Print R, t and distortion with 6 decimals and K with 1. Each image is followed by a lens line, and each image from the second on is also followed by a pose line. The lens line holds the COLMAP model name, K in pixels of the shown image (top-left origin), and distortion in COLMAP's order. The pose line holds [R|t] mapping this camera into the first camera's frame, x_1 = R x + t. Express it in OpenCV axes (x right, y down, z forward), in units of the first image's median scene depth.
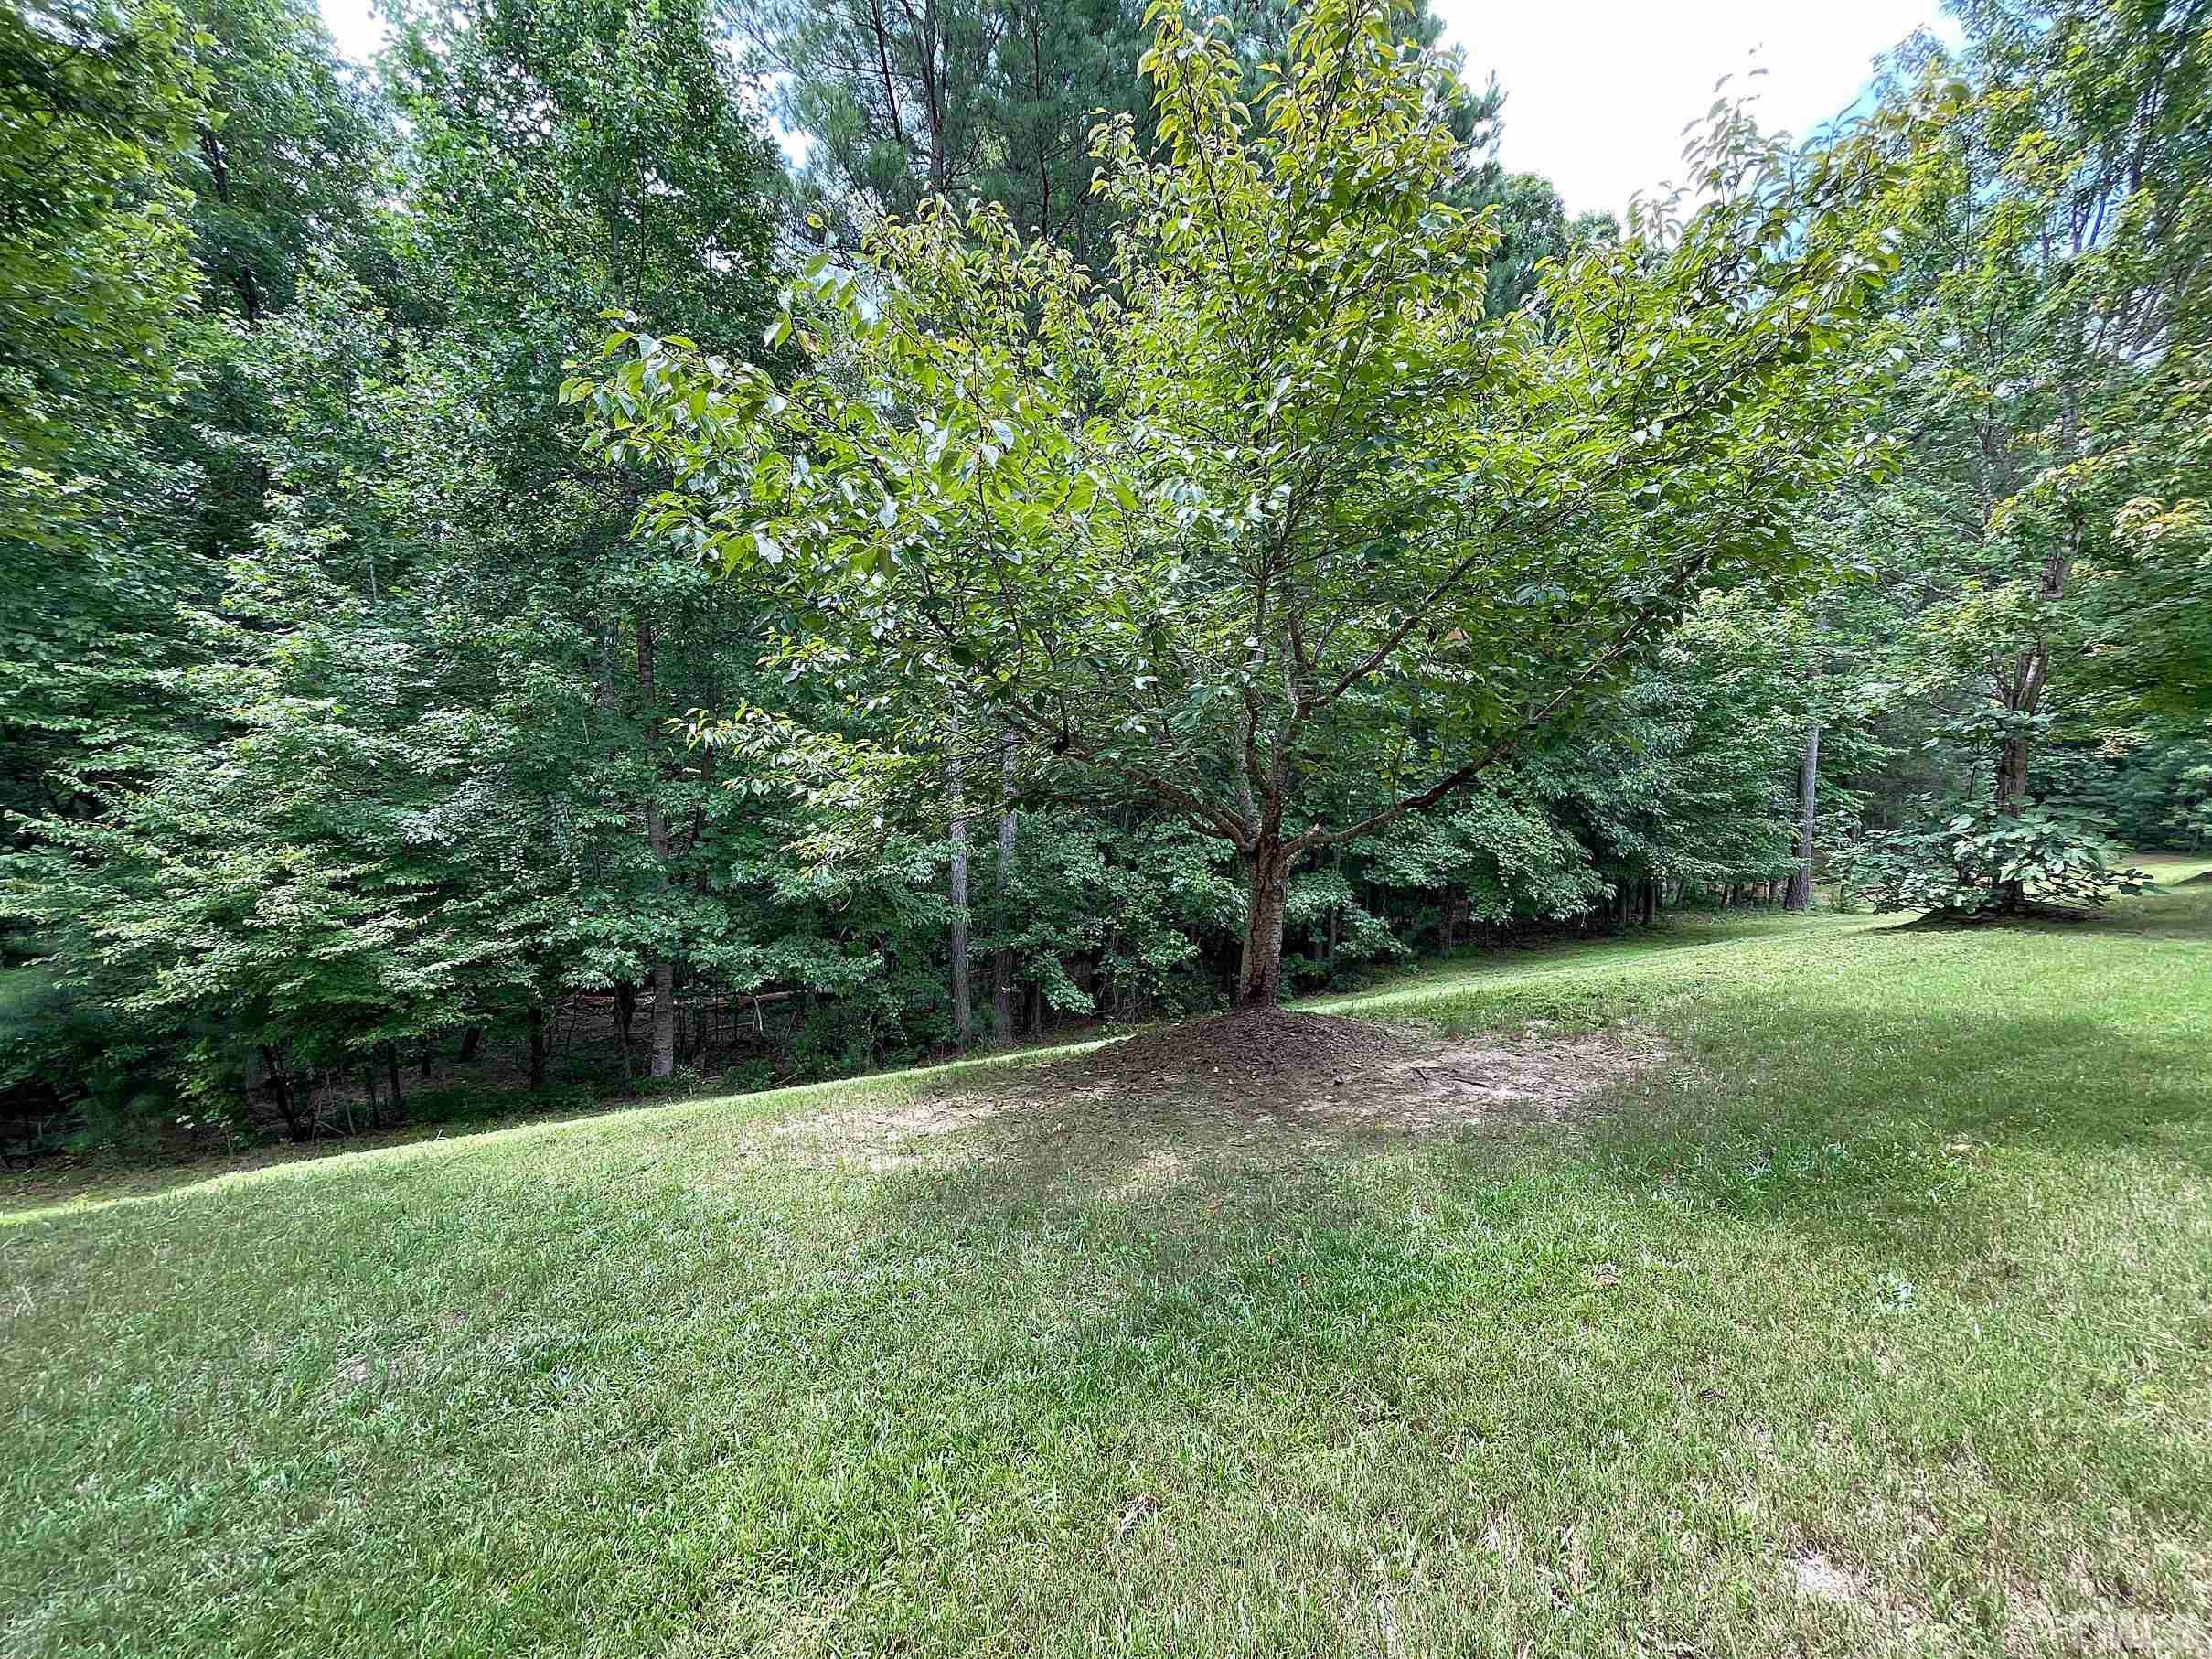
lens RADIAL K [[900.6, 0, 1109.4], [0, 900.6, 827.9], [0, 0, 1]] dist [-0.002837, -0.000435]
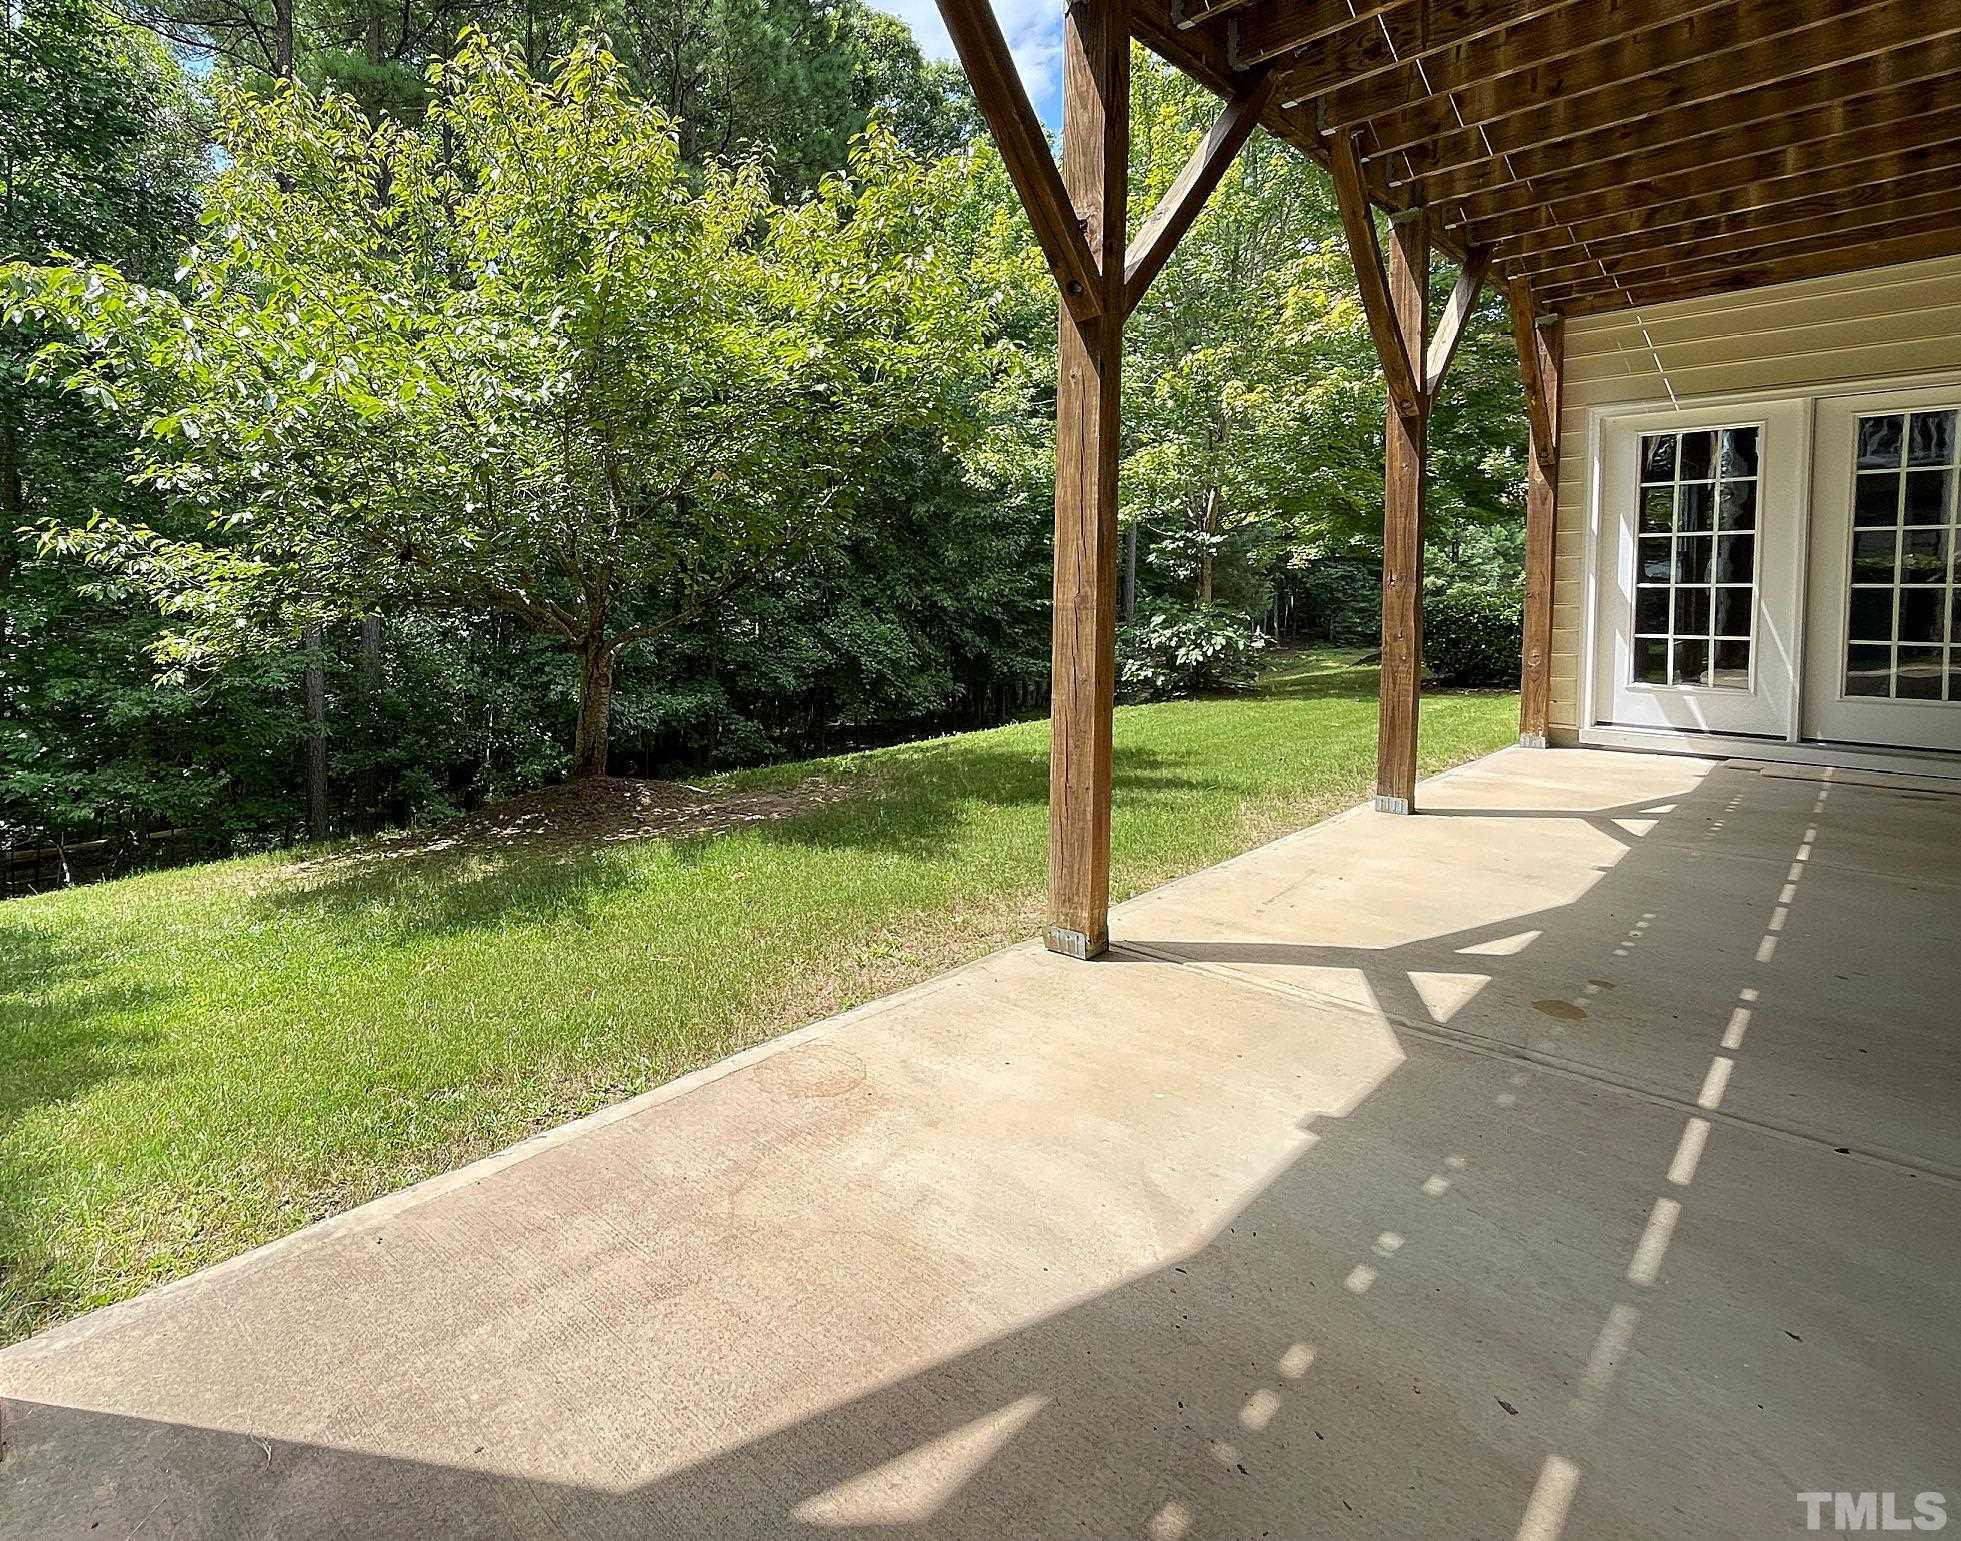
lens RADIAL K [[1114.1, 0, 813.1], [0, 1114.1, 639.8], [0, 0, 1]] dist [-0.003440, -0.000861]
pose [[0.966792, -0.012945, 0.255237, 0.064362], [0.016279, 0.999808, -0.010952, 0.034289], [-0.255046, 0.014743, 0.966816, -0.432486]]
